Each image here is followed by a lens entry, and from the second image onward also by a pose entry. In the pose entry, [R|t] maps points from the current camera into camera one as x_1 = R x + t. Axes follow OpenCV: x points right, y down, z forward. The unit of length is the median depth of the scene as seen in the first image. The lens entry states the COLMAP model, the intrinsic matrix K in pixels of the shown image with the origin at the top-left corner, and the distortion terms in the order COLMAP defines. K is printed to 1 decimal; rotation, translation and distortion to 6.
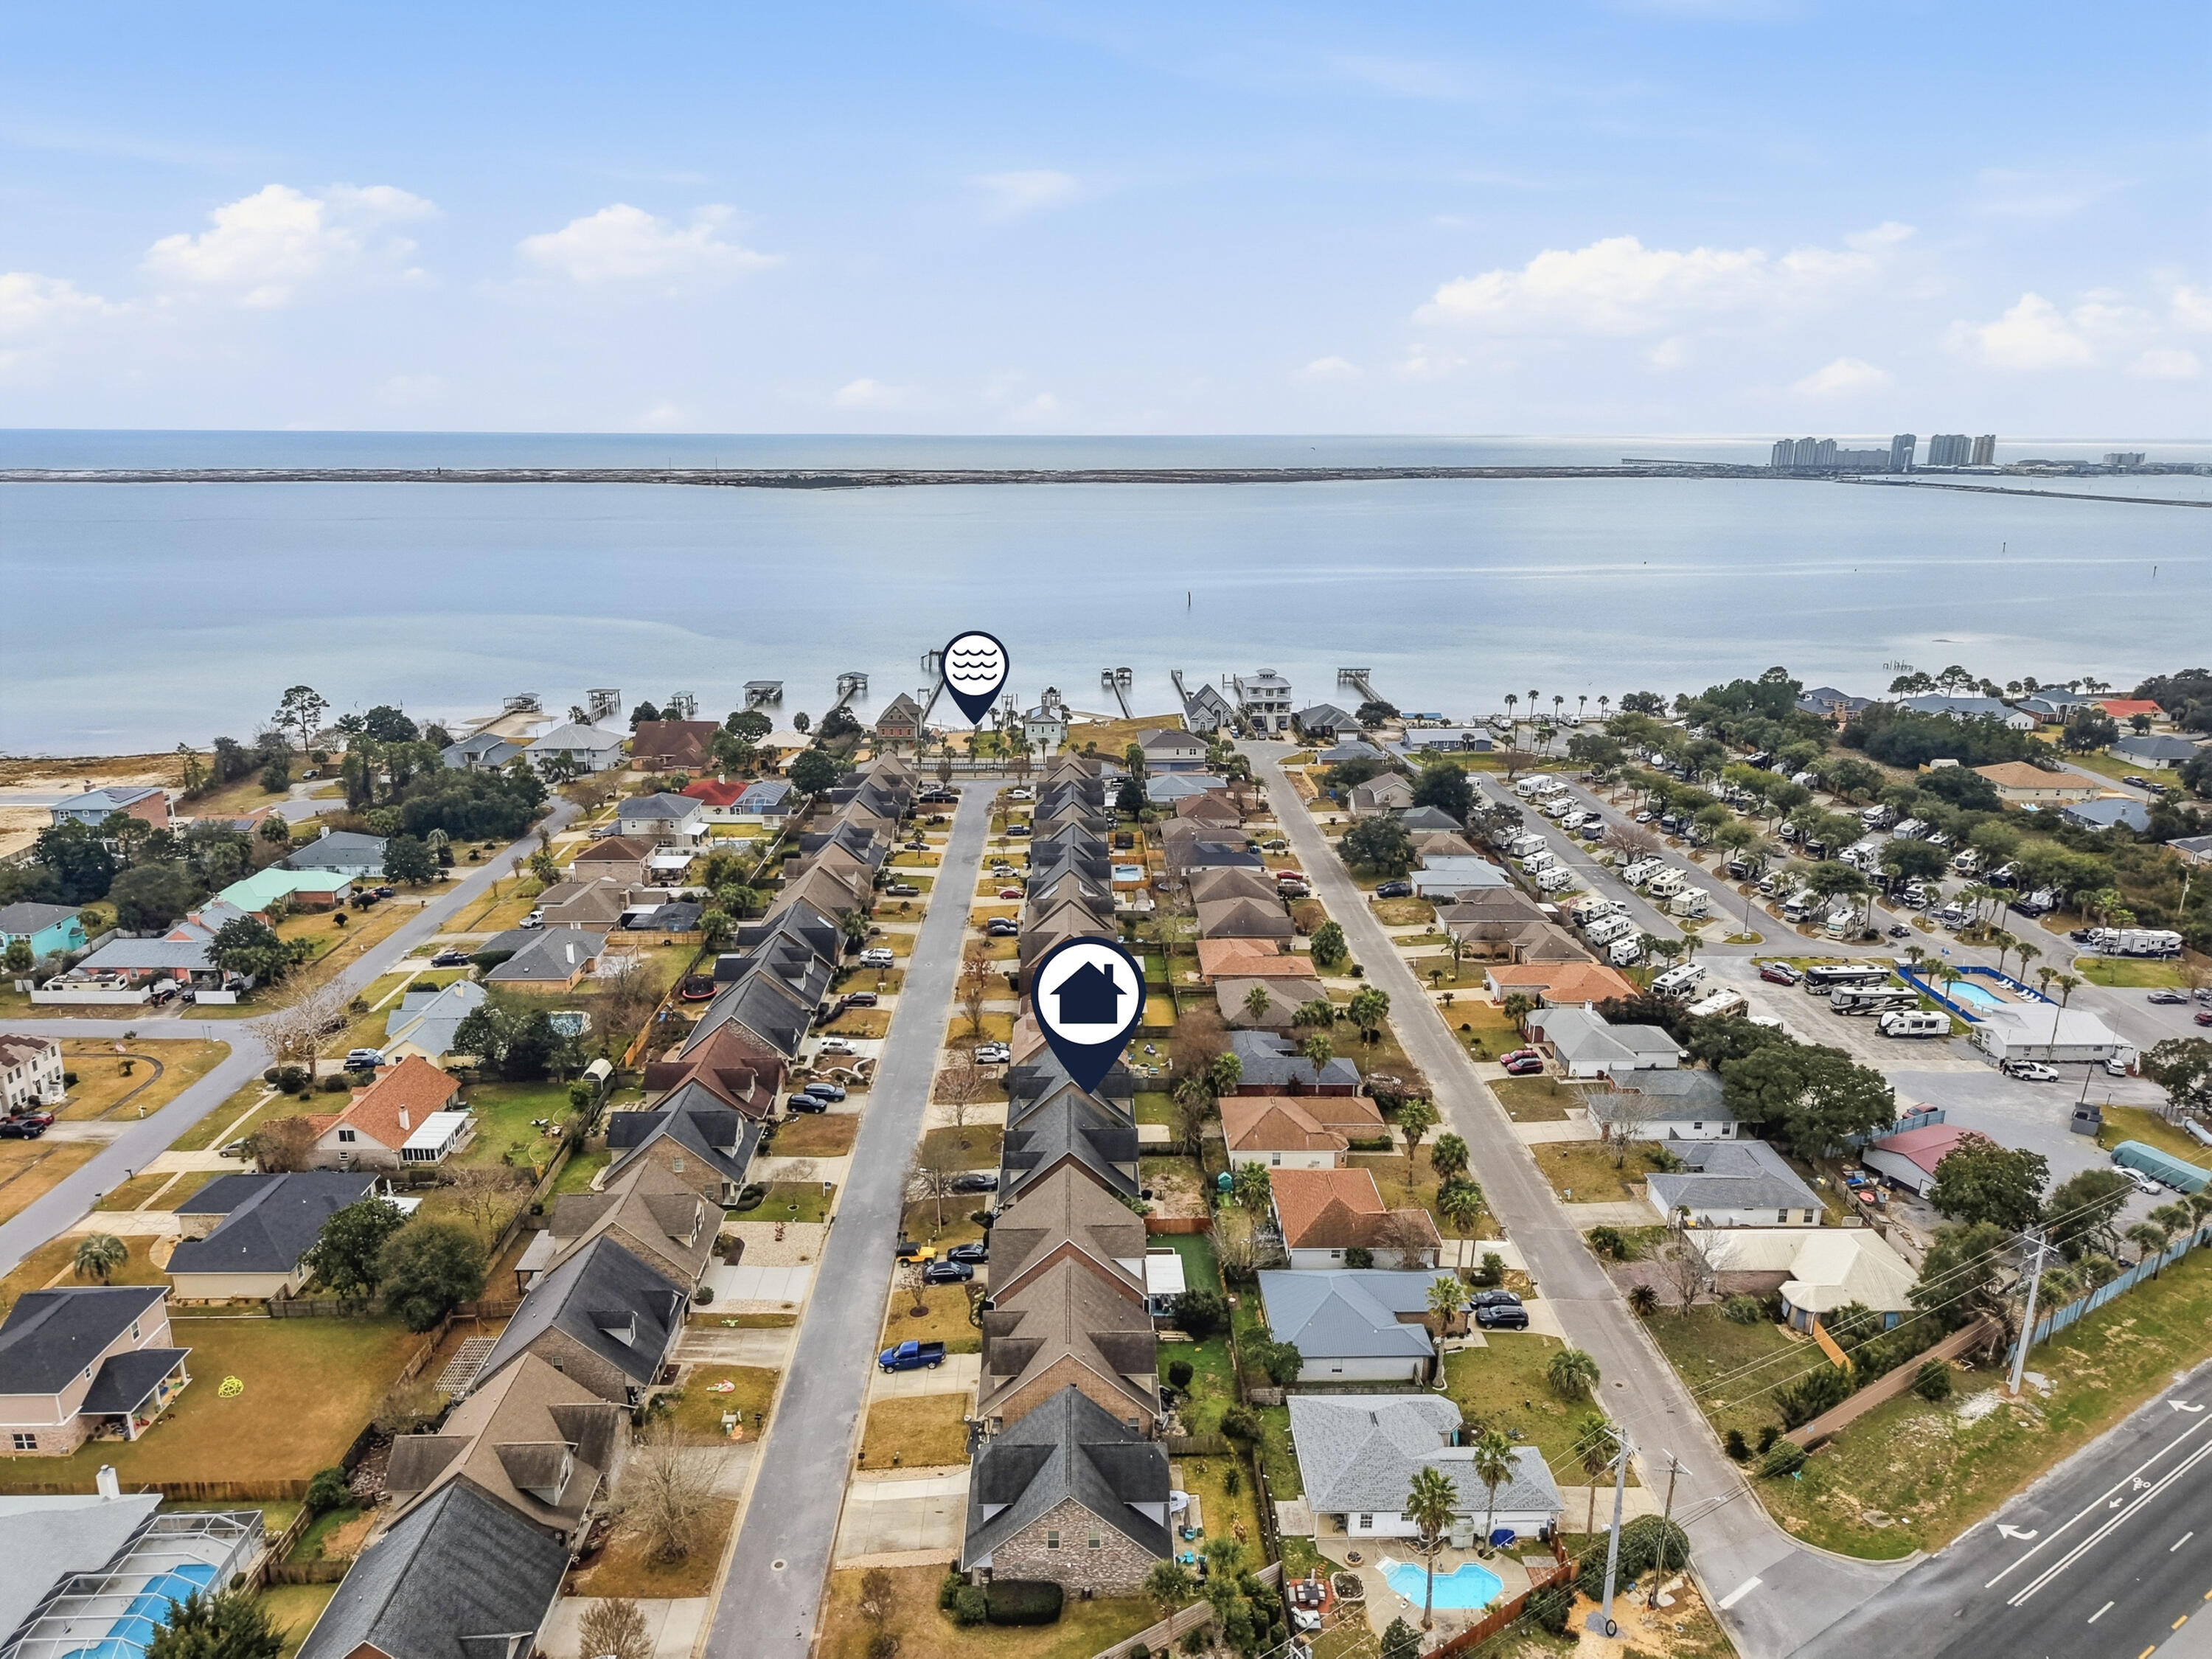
lens RADIAL K [[1459.6, 0, 1133.5], [0, 1459.6, 827.1], [0, 0, 1]] dist [0.082187, -0.117387]
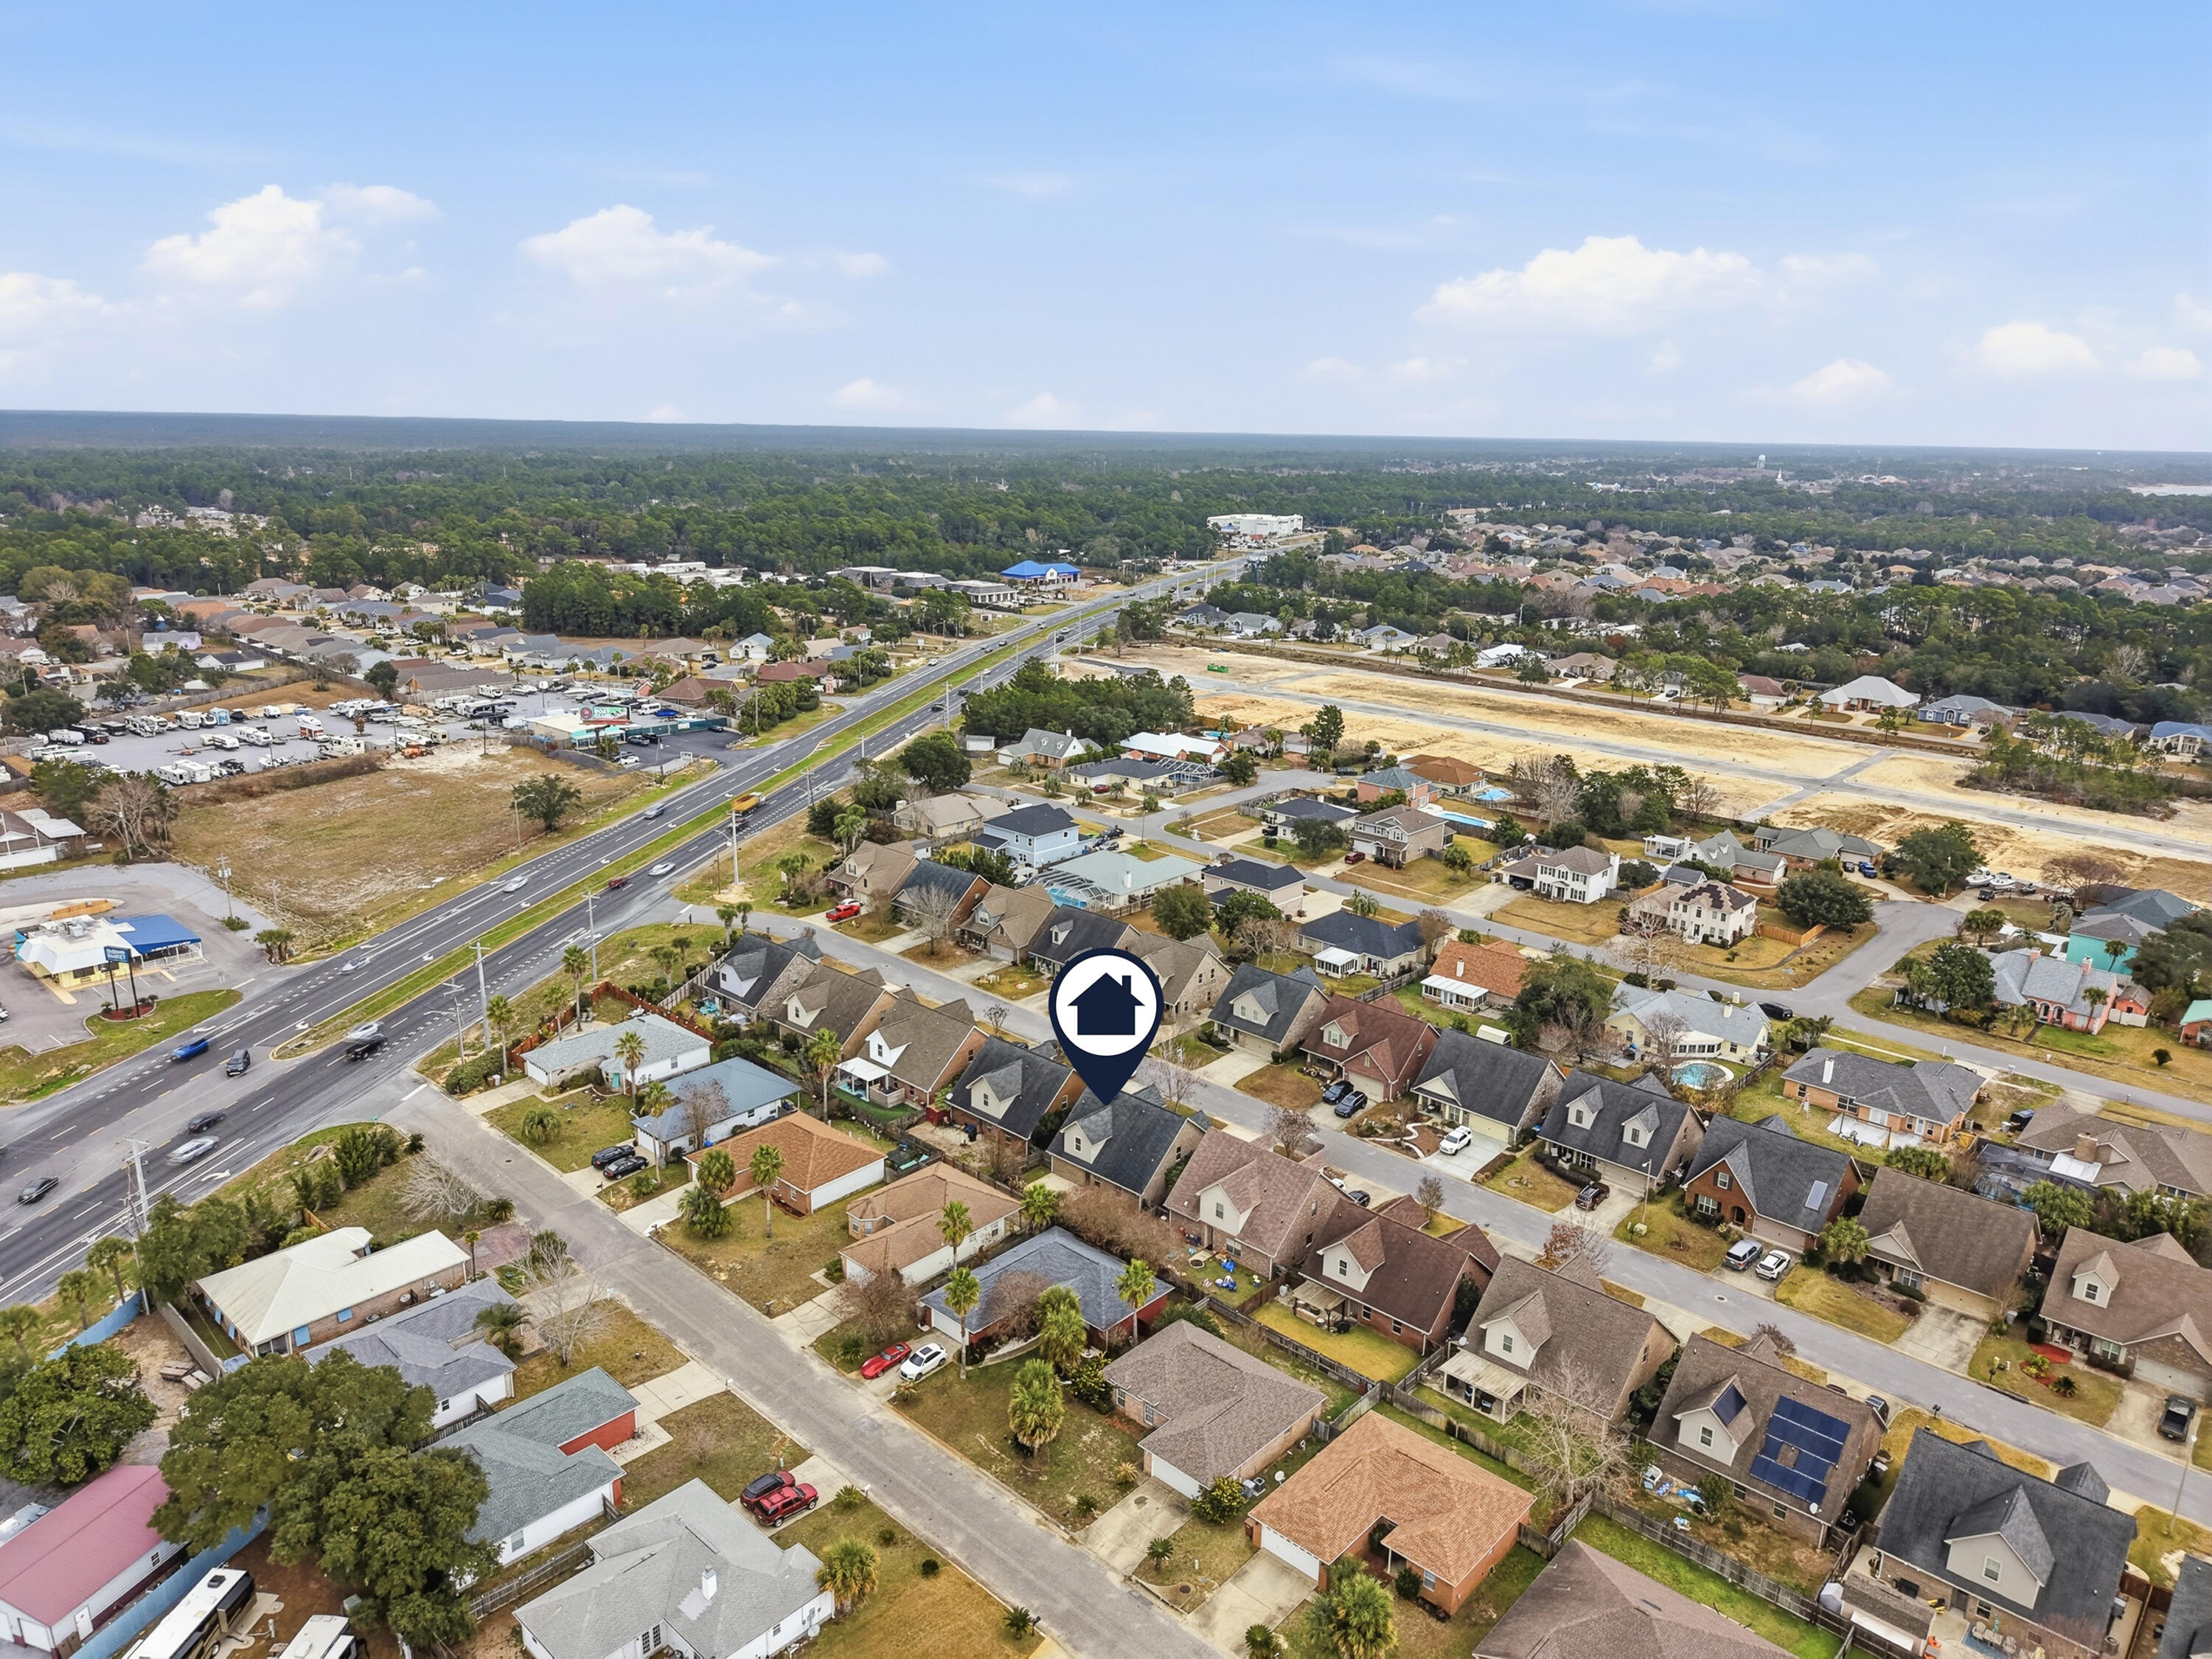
lens RADIAL K [[1477.9, 0, 1089.6], [0, 1477.9, 822.2], [0, 0, 1]] dist [0.063152, -0.066850]
pose [[-0.710864, 0.162882, -0.684208, 0.428089], [-0.204101, 0.883179, 0.422301, -0.280661], [0.673064, 0.439846, -0.594576, 1.048485]]
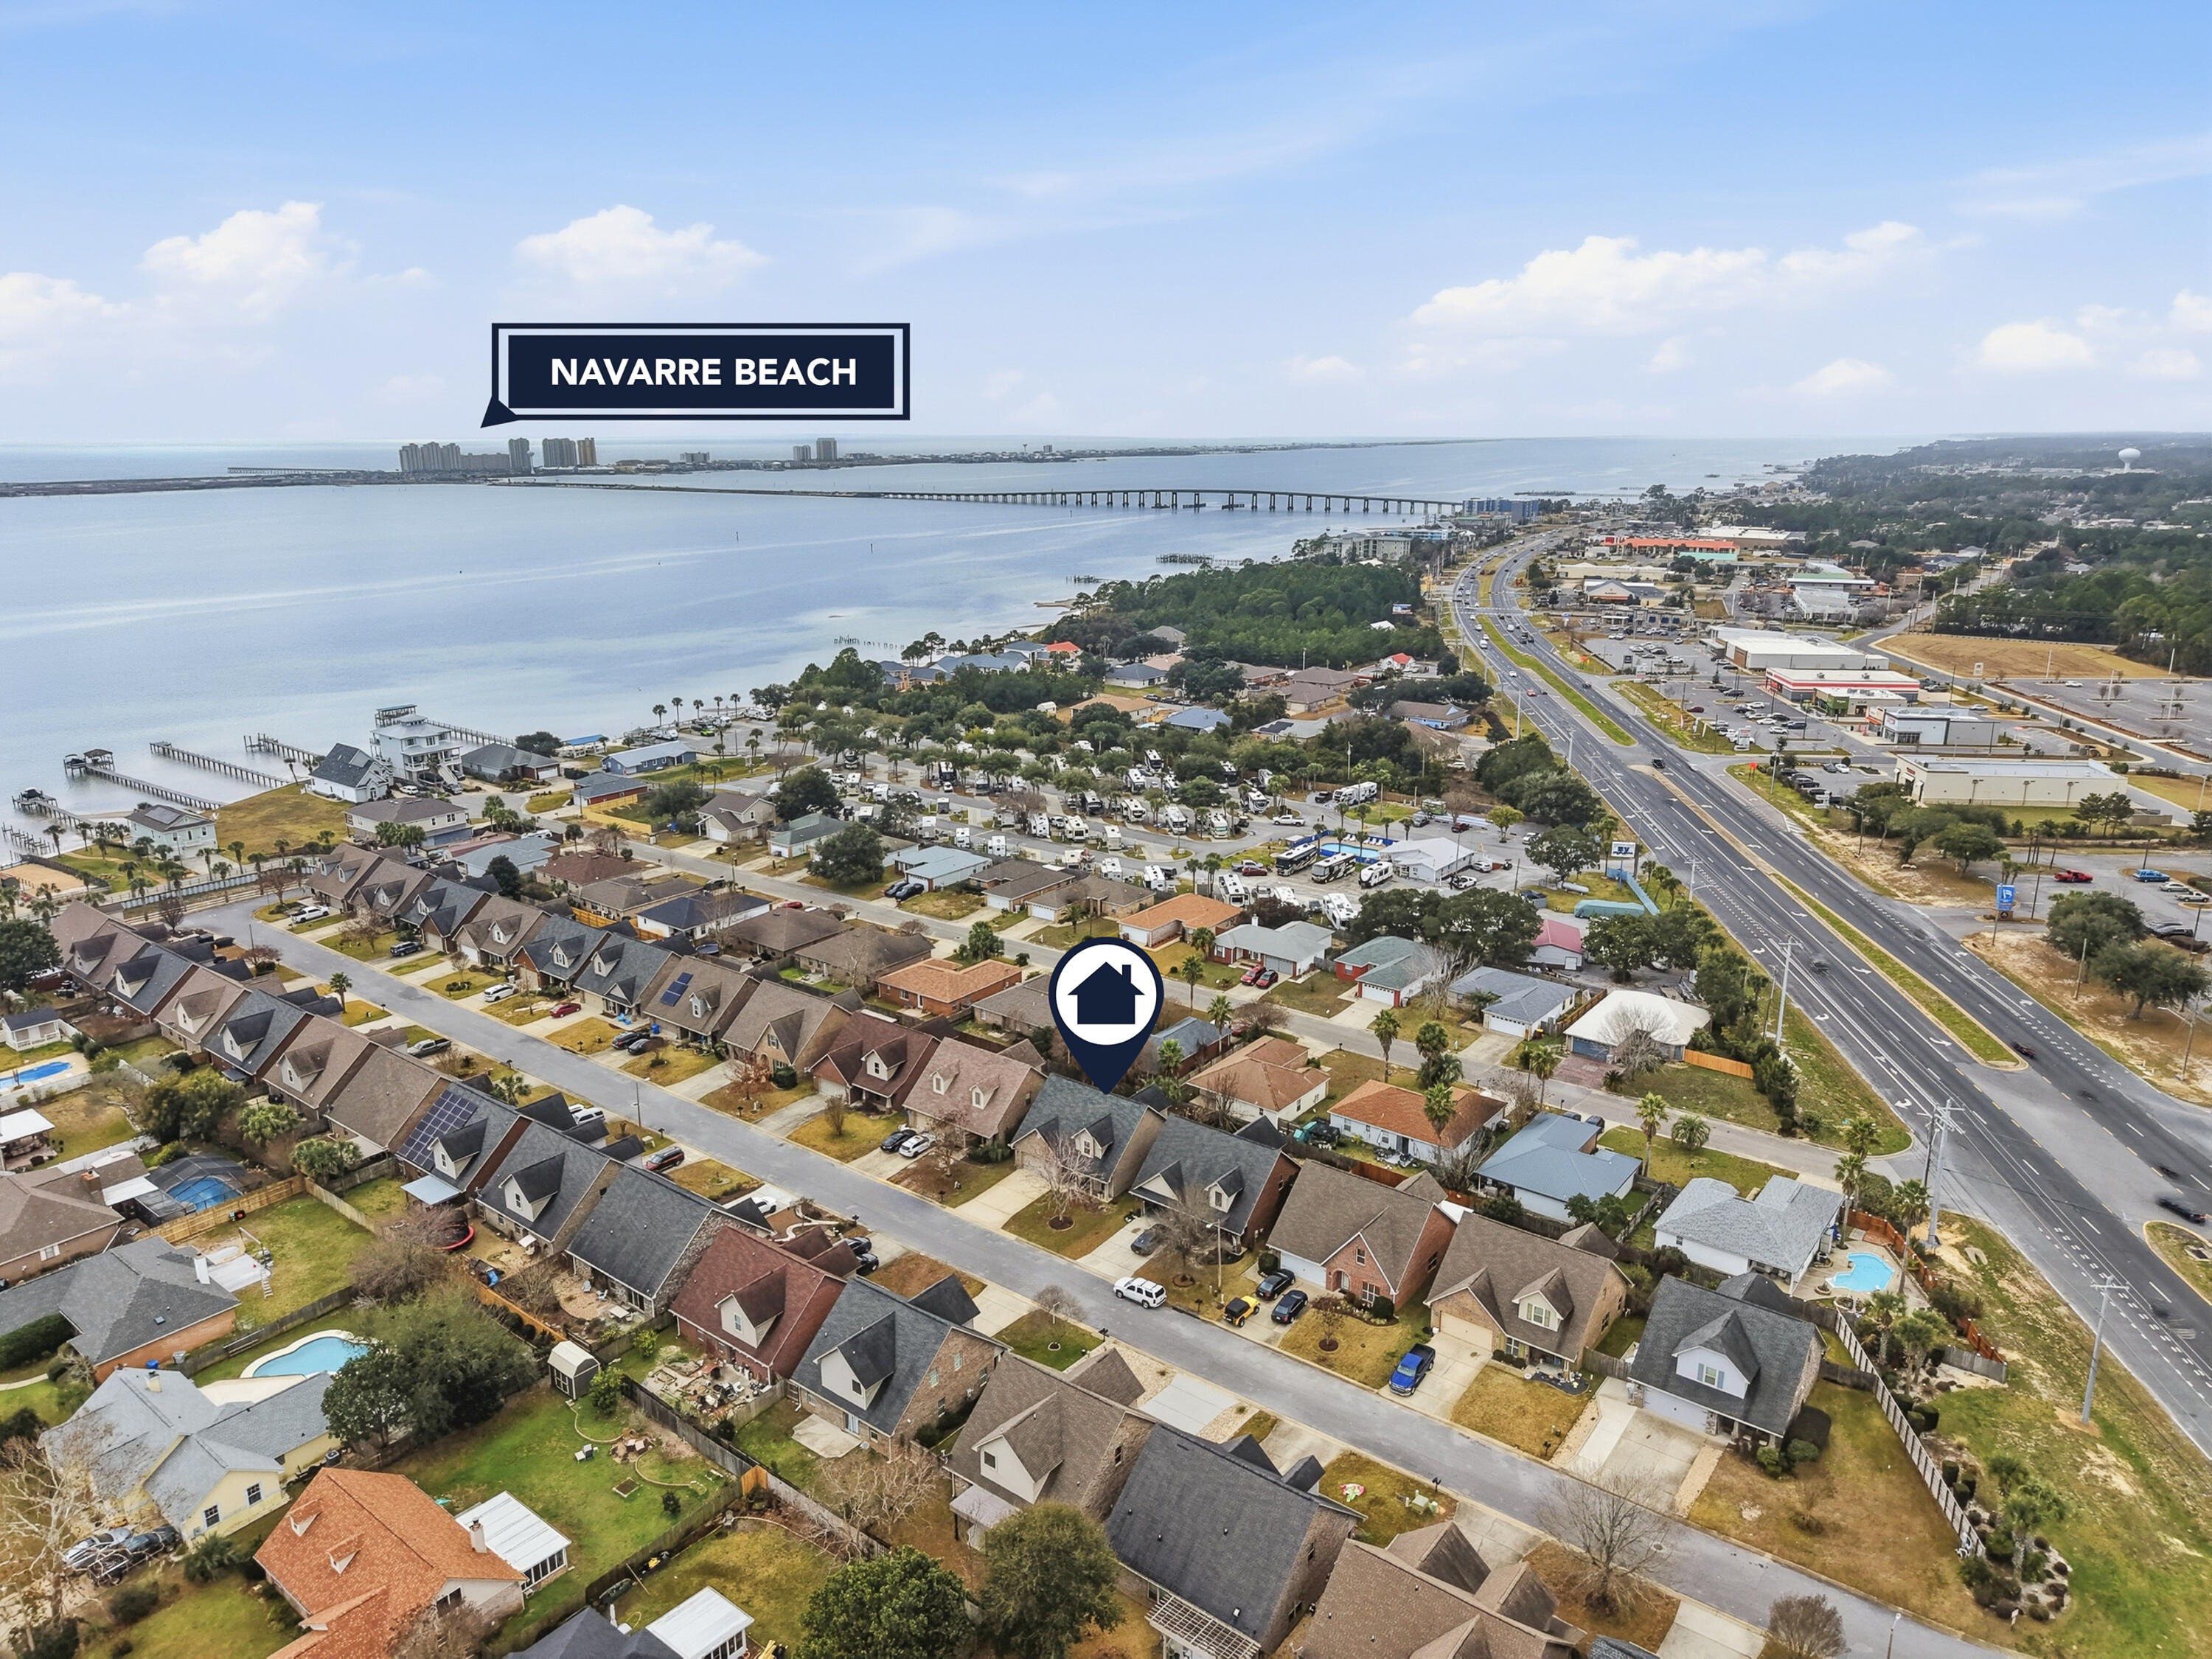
lens RADIAL K [[1459.6, 0, 1133.5], [0, 1459.6, 827.1], [0, 0, 1]] dist [0.082187, -0.117387]
pose [[0.639772, -0.207147, 0.740123, -0.501164], [0.209466, 0.973534, 0.091409, -0.064459], [-0.739470, 0.096550, 0.666230, 0.248487]]
